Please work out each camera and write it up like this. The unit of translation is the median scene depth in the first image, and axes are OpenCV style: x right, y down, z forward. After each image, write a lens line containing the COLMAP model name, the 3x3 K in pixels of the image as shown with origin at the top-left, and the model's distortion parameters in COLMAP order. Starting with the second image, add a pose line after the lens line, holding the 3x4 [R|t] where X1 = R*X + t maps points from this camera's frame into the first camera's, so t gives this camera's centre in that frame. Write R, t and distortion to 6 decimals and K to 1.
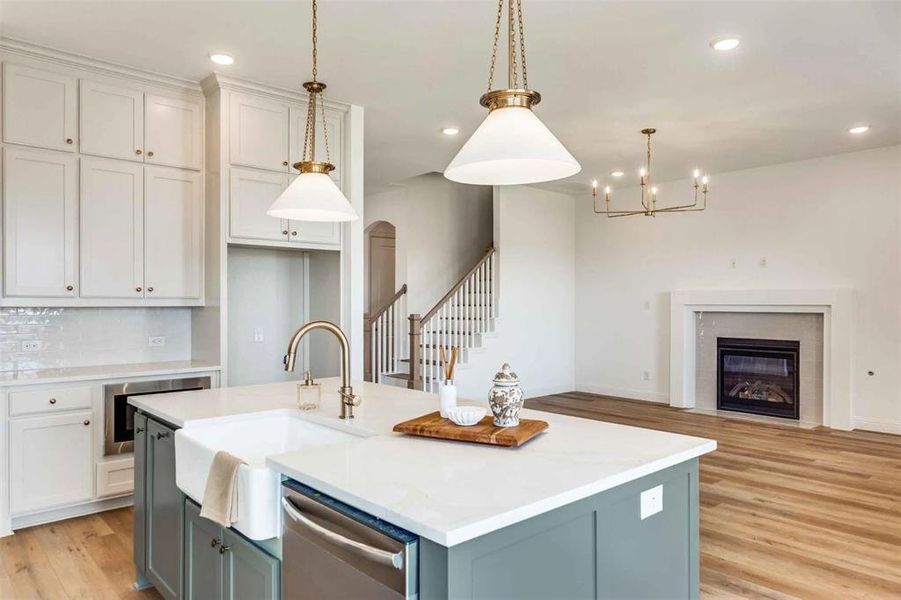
lens RADIAL K [[611.5, 0, 449.4], [0, 611.5, 303.0], [0, 0, 1]] dist [-0.002098, -0.000026]
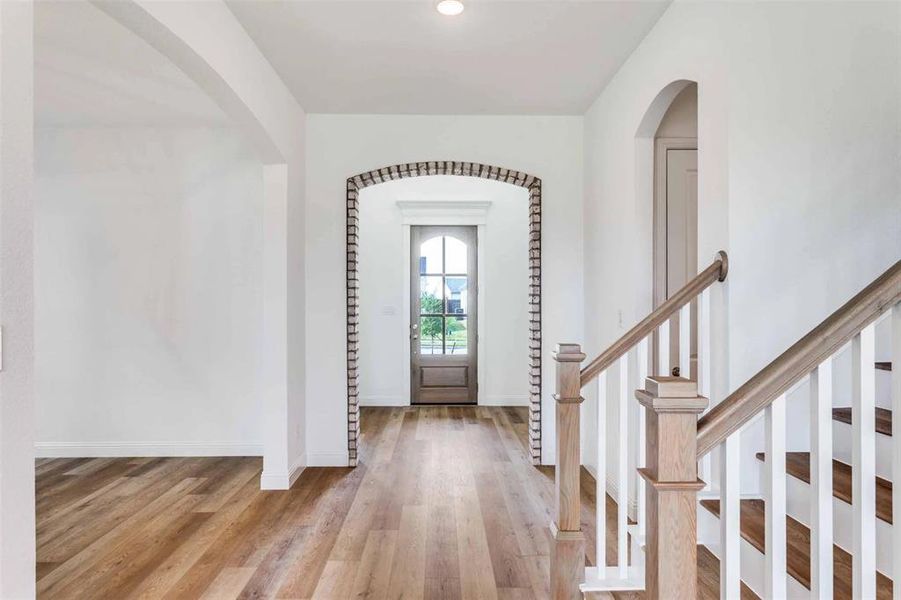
lens RADIAL K [[558.8, 0, 445.4], [0, 558.8, 298.6], [0, 0, 1]] dist [-0.007205, 0.001100]
pose [[0.754733, -0.005669, -0.656008, 0.007202], [0.002660, 0.999981, -0.005581, -0.007248], [0.656027, 0.002467, 0.754733, 0.815000]]
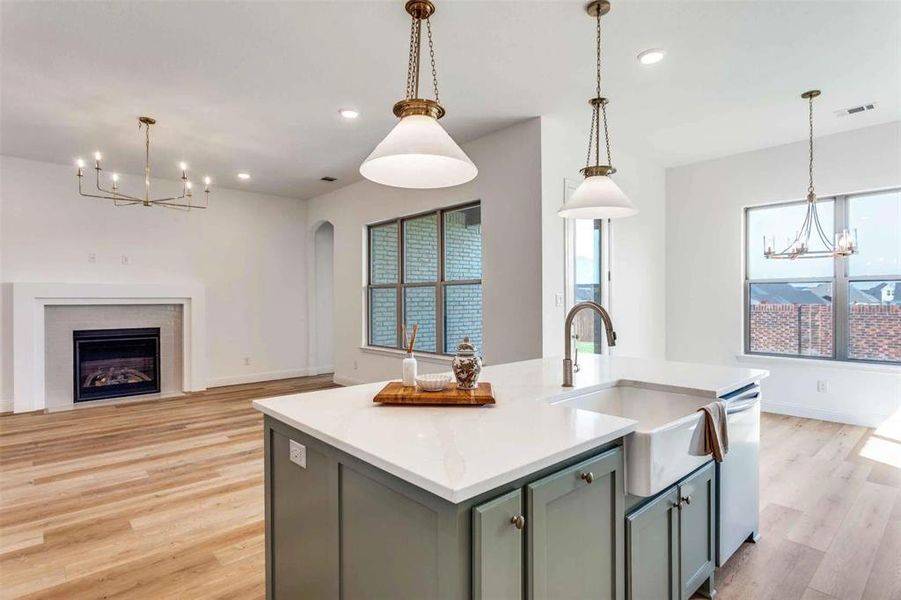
lens RADIAL K [[470.6, 0, 449.6], [0, 470.6, 303.3], [0, 0, 1]] dist [-0.004957, 0.001566]
pose [[-0.008542, -0.010034, 0.999913, -0.347014], [0.005421, 0.999934, 0.010081, 0.006990], [-0.999949, 0.005506, -0.008487, 0.407182]]
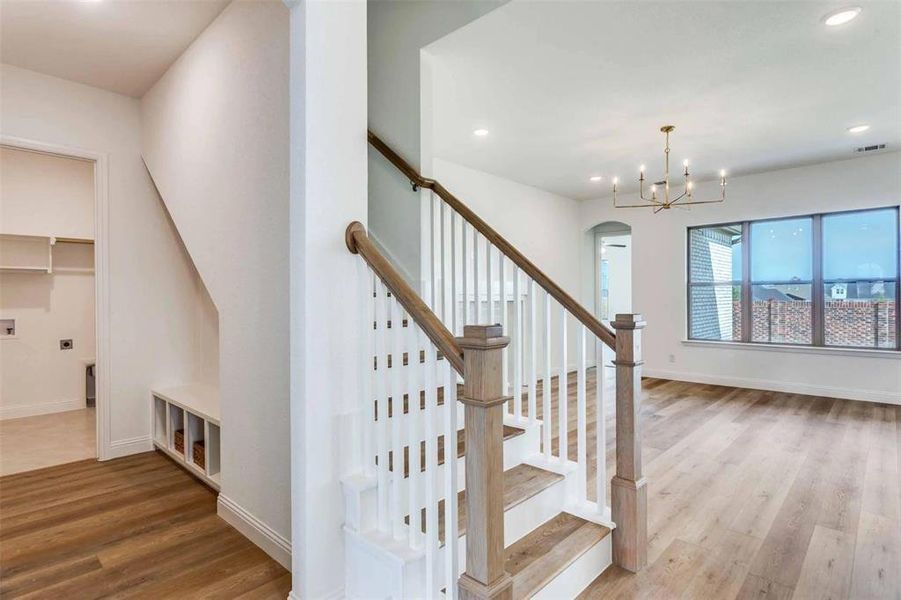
lens RADIAL K [[470.6, 0, 449.8], [0, 470.6, 302.0], [0, 0, 1]] dist [-0.004957, 0.001566]
pose [[-0.096048, -0.007880, 0.995346, -0.354030], [0.008094, 0.999929, 0.008698, 0.007158], [-0.995344, 0.008891, -0.095977, 1.146677]]
